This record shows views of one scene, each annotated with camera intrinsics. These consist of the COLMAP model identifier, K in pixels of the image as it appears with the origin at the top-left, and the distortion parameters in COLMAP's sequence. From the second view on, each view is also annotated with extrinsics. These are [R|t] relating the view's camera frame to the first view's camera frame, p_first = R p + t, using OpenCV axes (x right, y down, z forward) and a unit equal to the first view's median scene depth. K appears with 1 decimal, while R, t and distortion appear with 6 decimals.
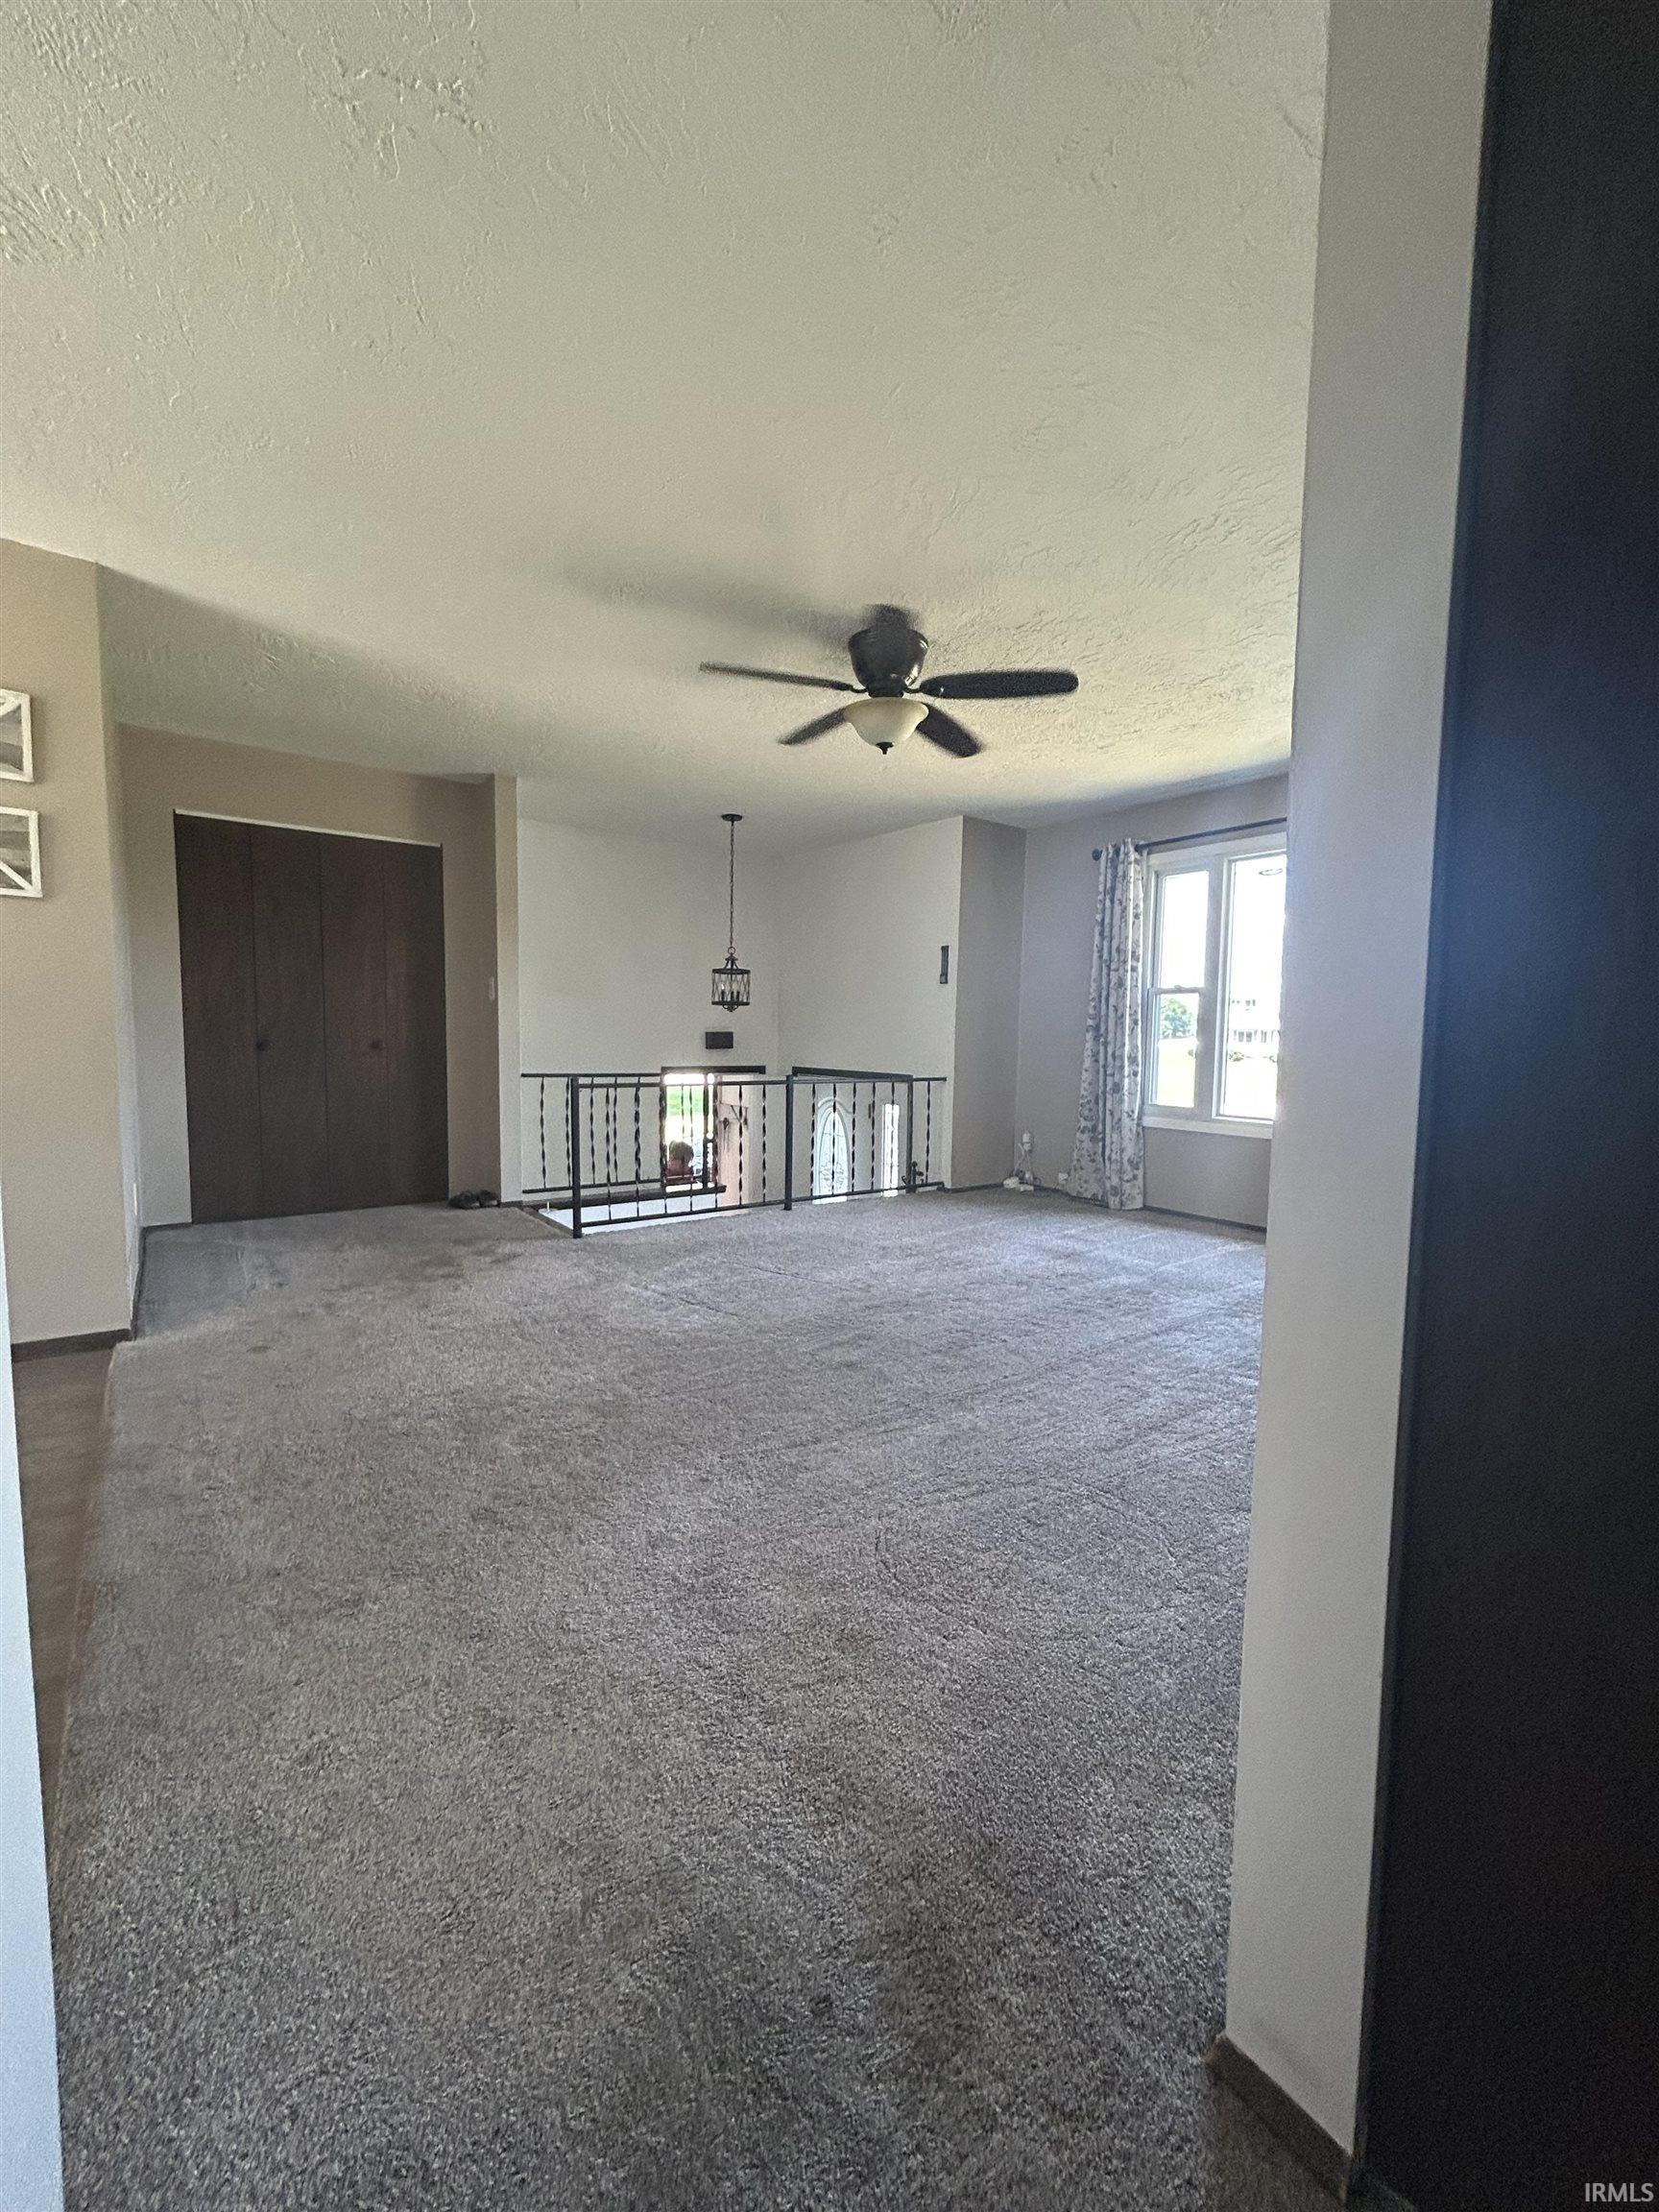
lens RADIAL K [[891.9, 0, 825.8], [0, 891.9, 1106.2], [0, 0, 1]] dist [0.000385, -0.000510]
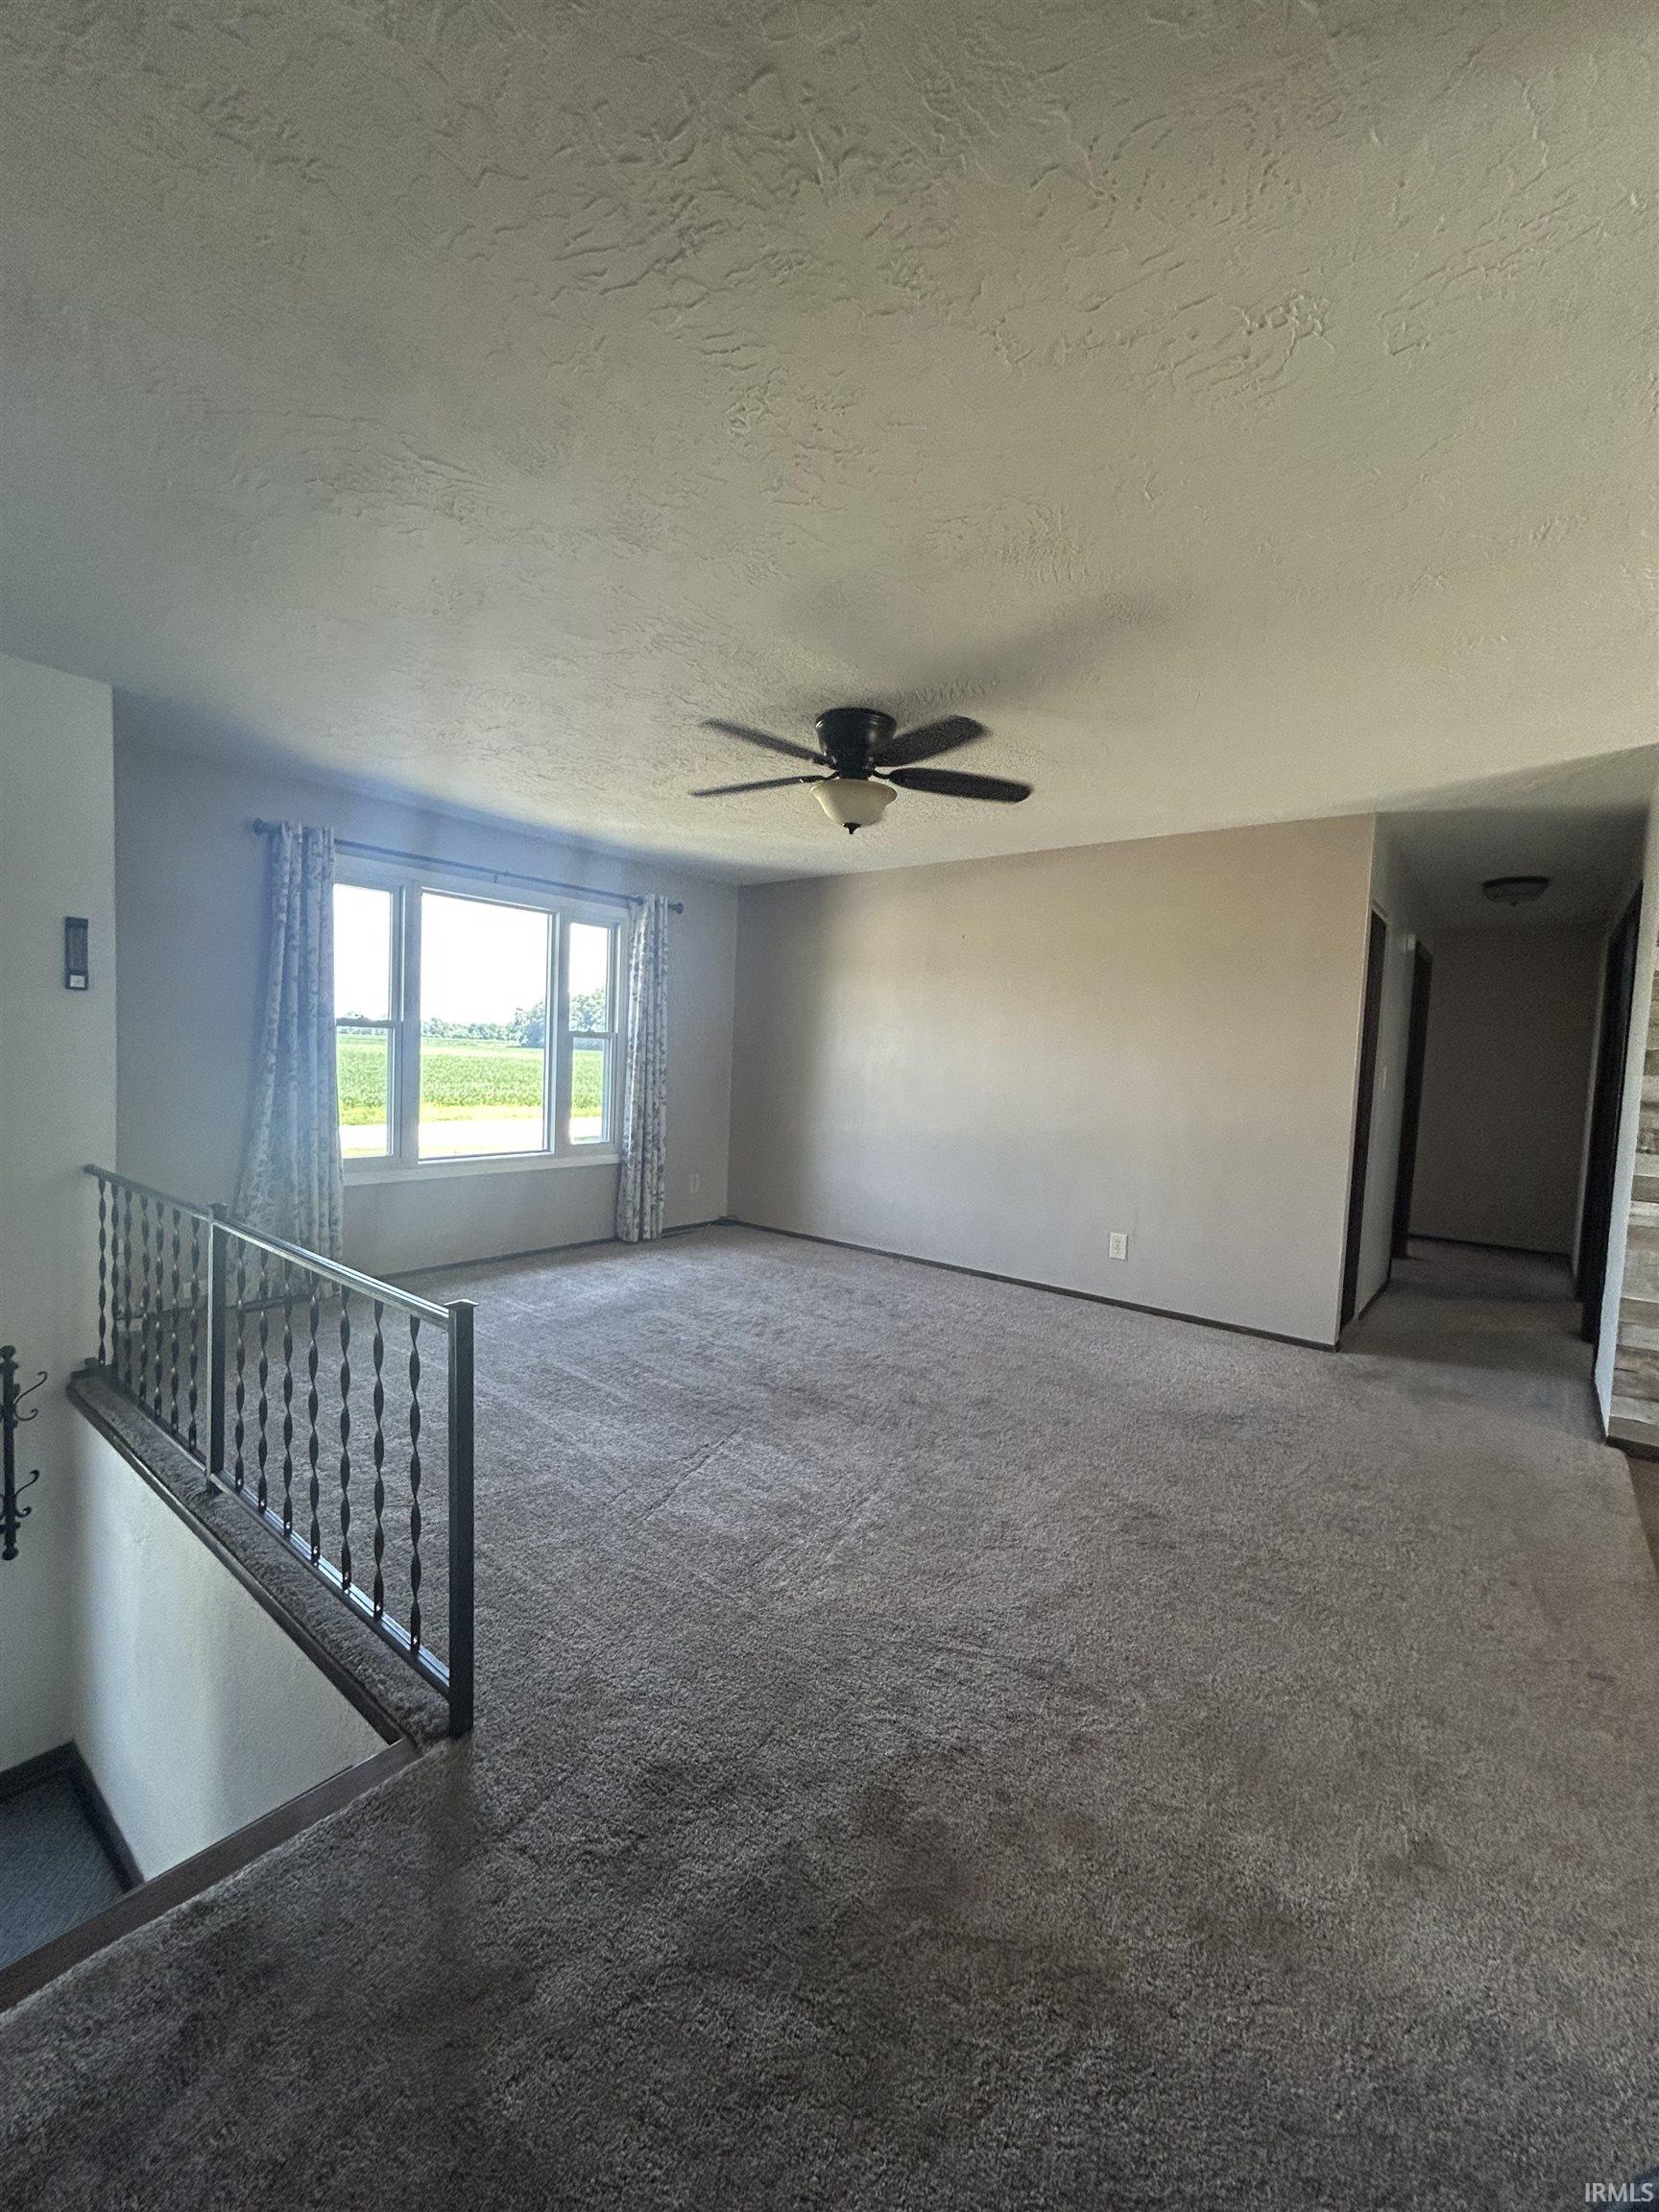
lens RADIAL K [[891.9, 0, 826.9], [0, 891.9, 1107.2], [0, 0, 1]] dist [0.000385, -0.000510]
pose [[-0.253527, -0.077977, 0.964180, -0.689747], [0.034713, 0.995370, 0.089627, -0.139642], [-0.966705, 0.056193, -0.249646, 0.990792]]
